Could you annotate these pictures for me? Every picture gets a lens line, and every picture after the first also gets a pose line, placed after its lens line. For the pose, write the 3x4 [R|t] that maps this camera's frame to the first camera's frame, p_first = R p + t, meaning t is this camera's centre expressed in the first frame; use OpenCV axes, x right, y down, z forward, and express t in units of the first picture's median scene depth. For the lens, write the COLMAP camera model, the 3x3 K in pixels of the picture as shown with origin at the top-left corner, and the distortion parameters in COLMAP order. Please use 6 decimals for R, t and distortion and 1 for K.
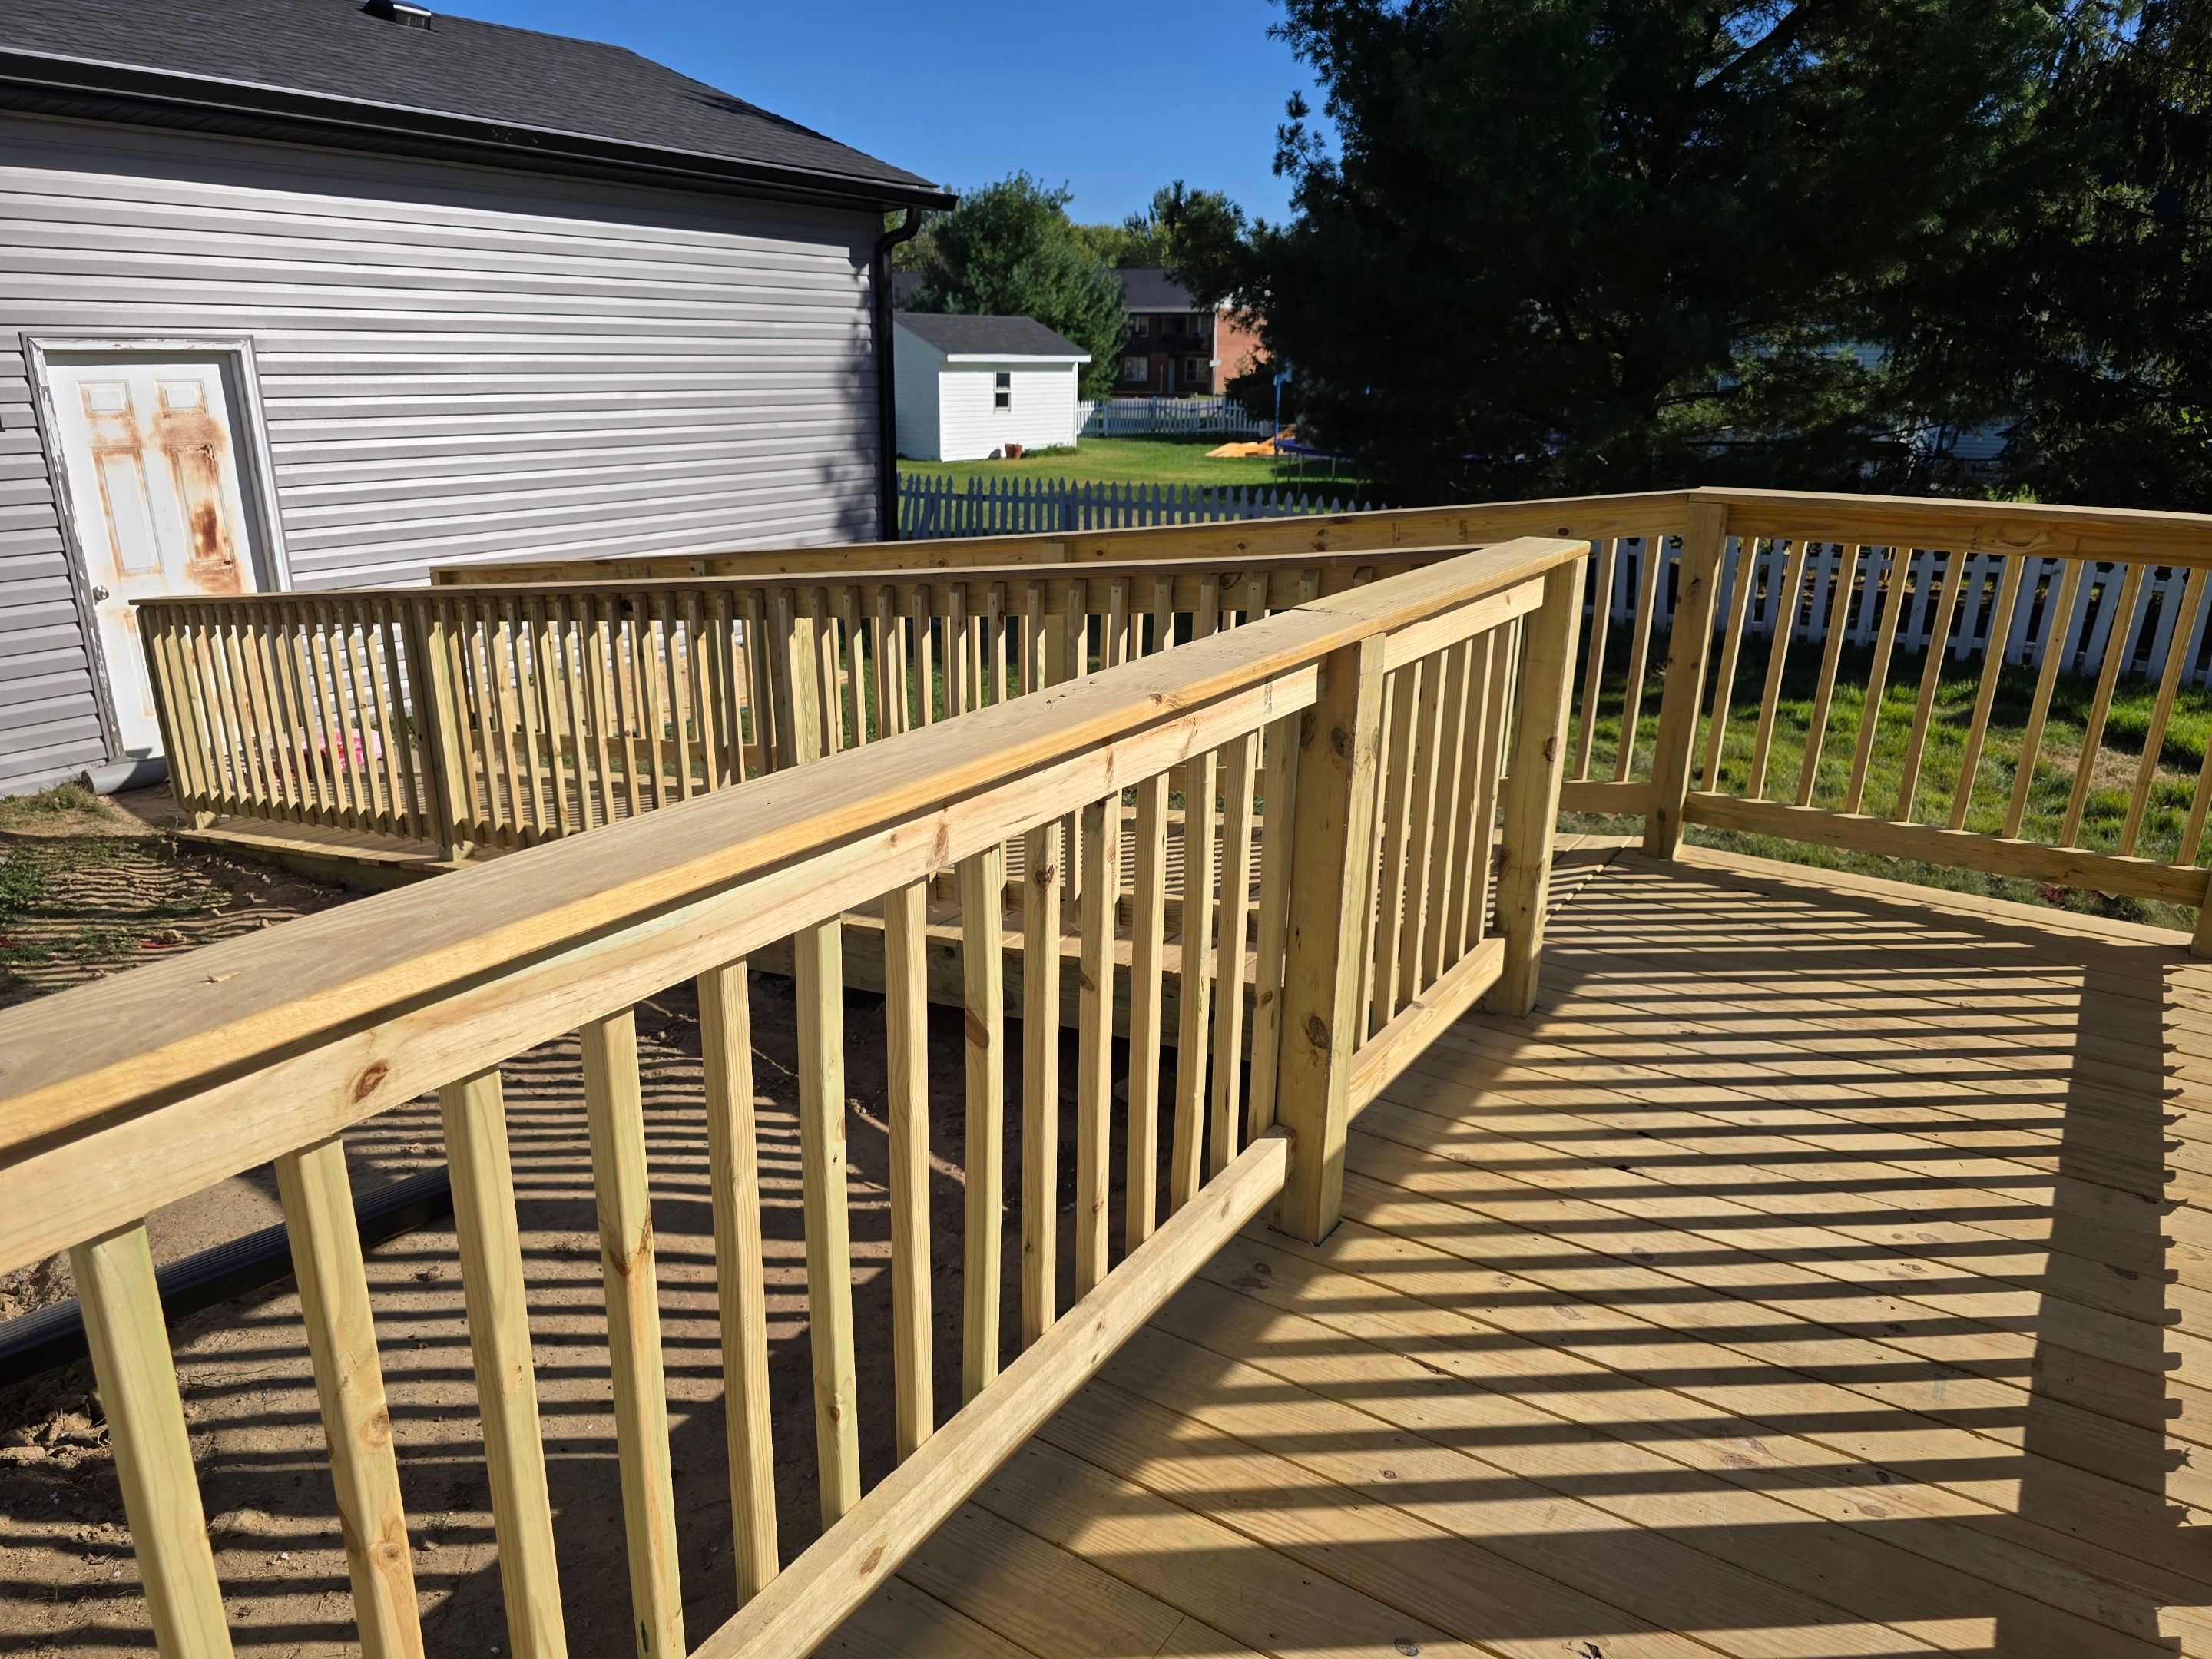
lens RADIAL K [[1486.7, 0, 1084.6], [0, 1486.7, 859.6], [0, 0, 1]] dist [0.053460, -0.045869]
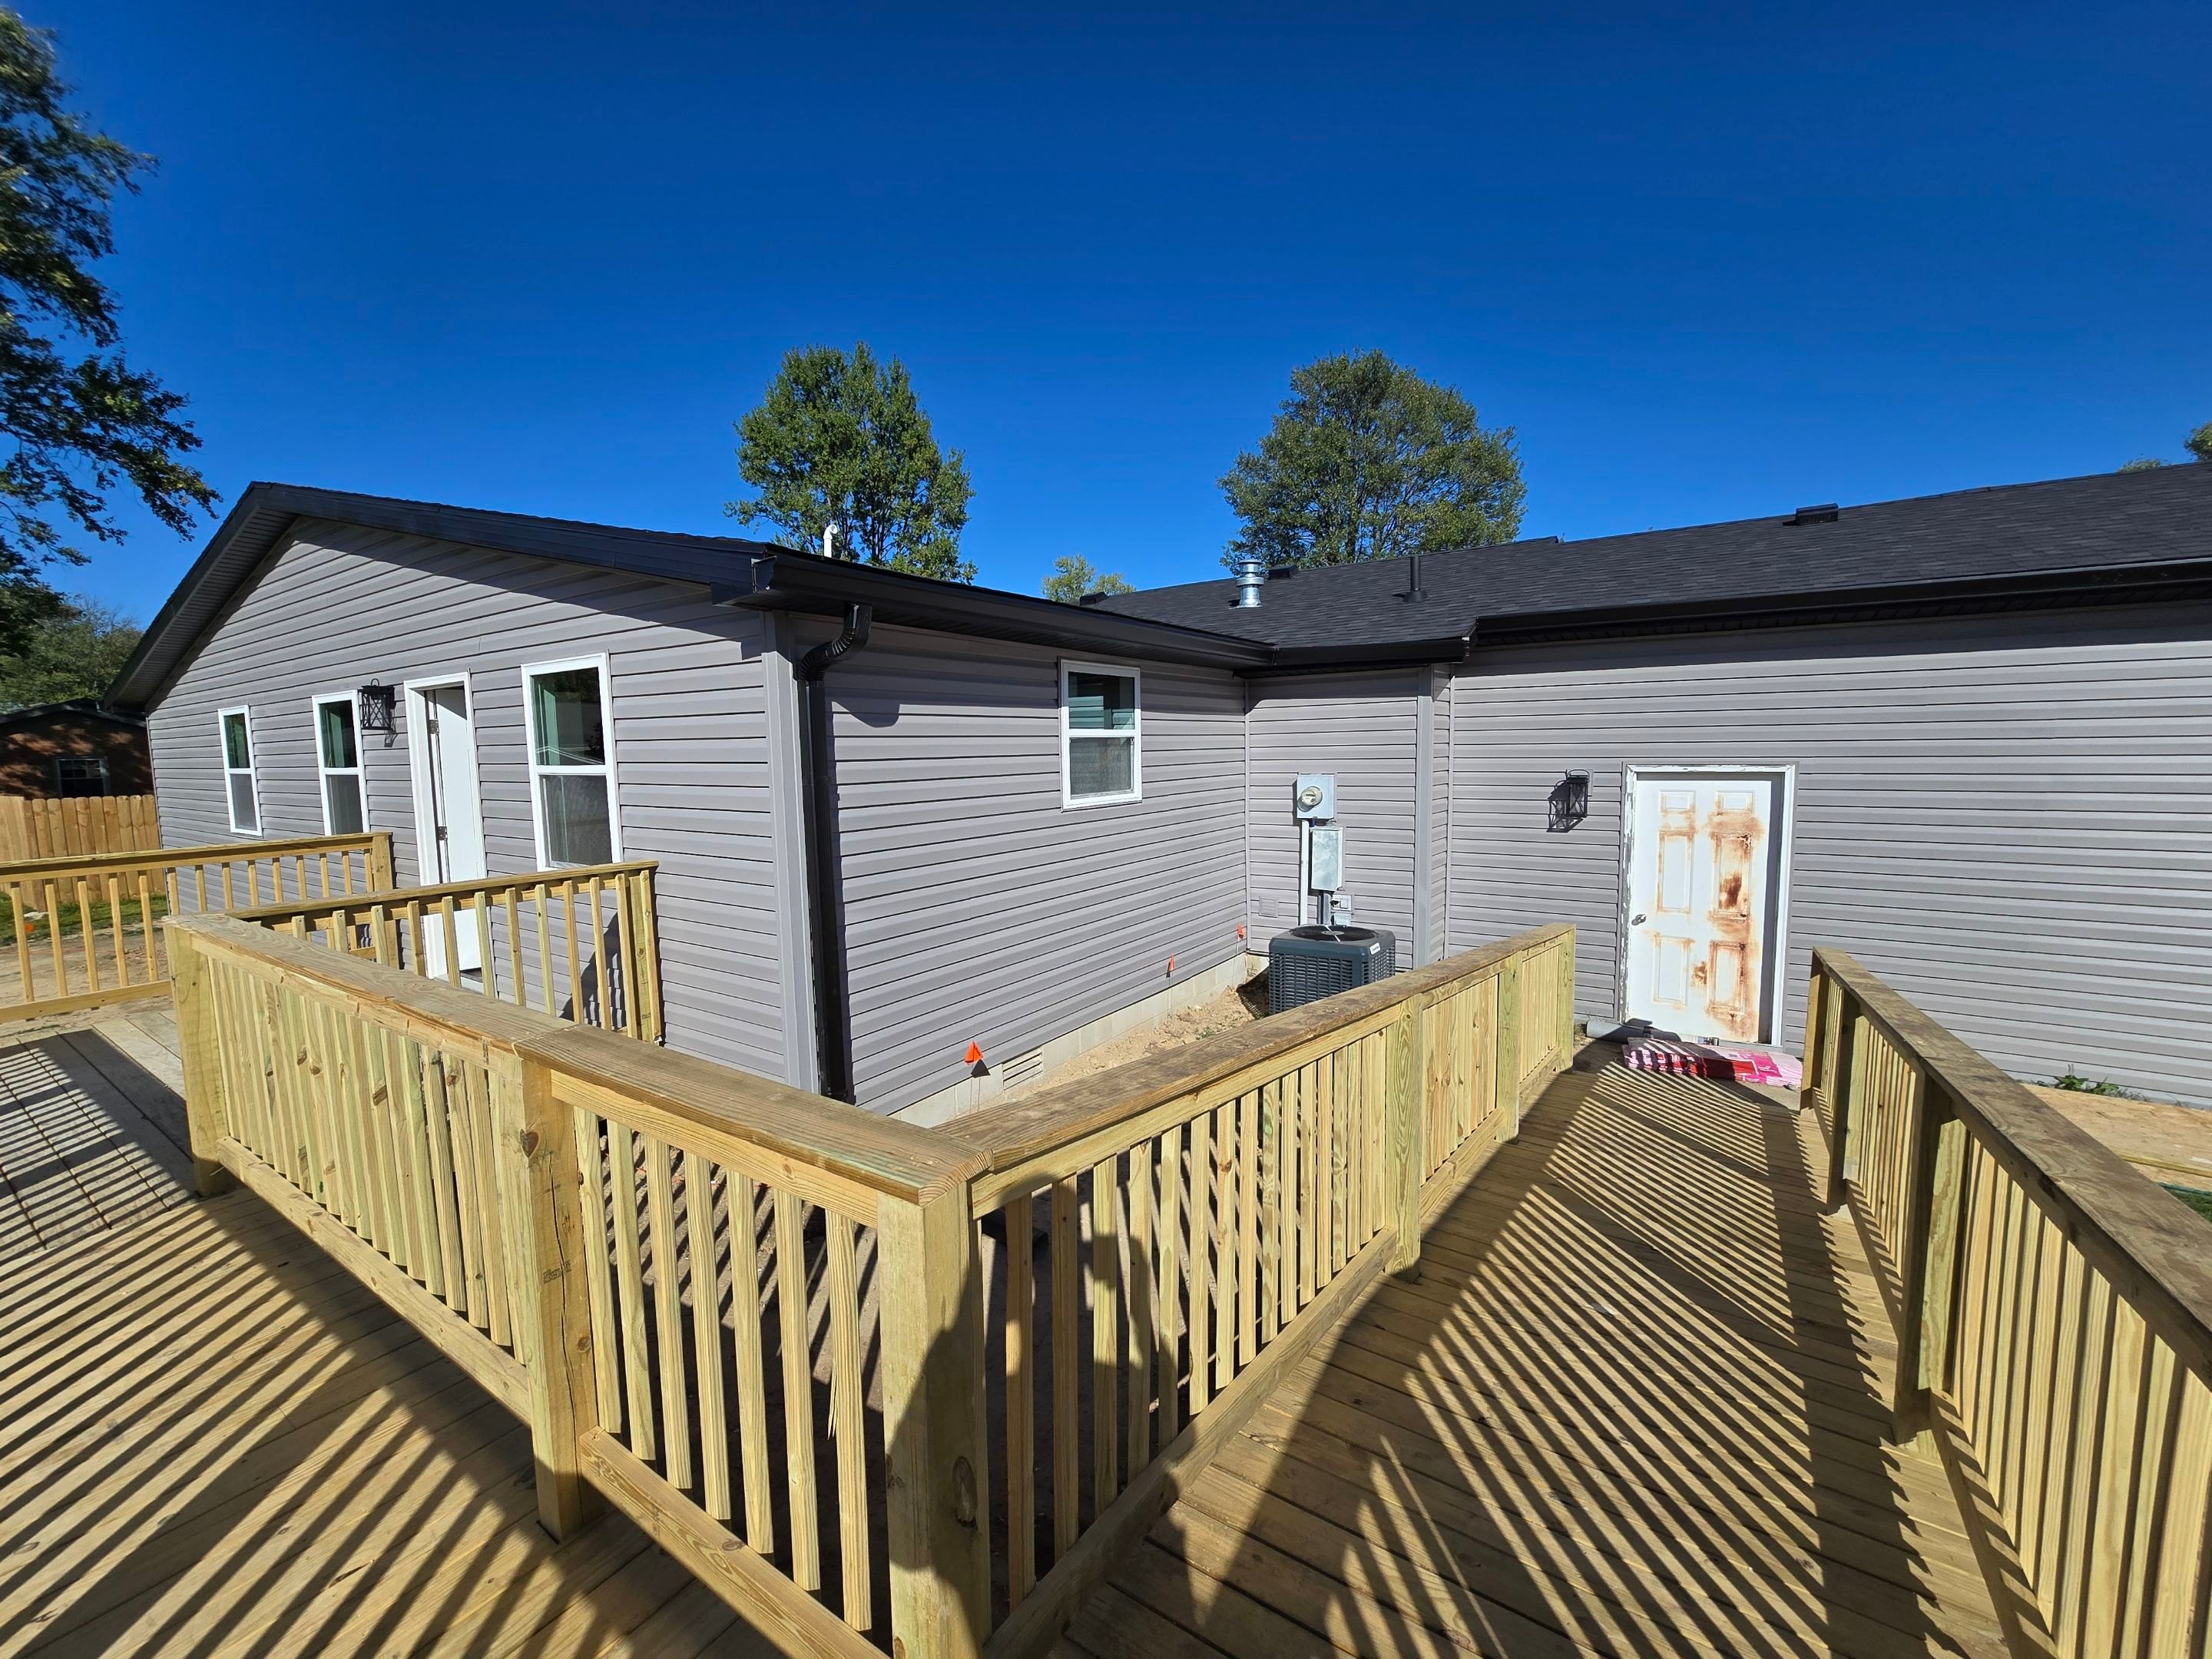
lens RADIAL K [[903.6, 0, 1087.1], [0, 903.6, 828.8], [0, 0, 1]] dist [-0.003373, 0.001074]
pose [[-0.013233, 0.081318, -0.996600, 0.285008], [-0.308903, 0.947602, 0.081421, -0.165003], [0.951002, 0.308930, 0.012580, 0.415385]]
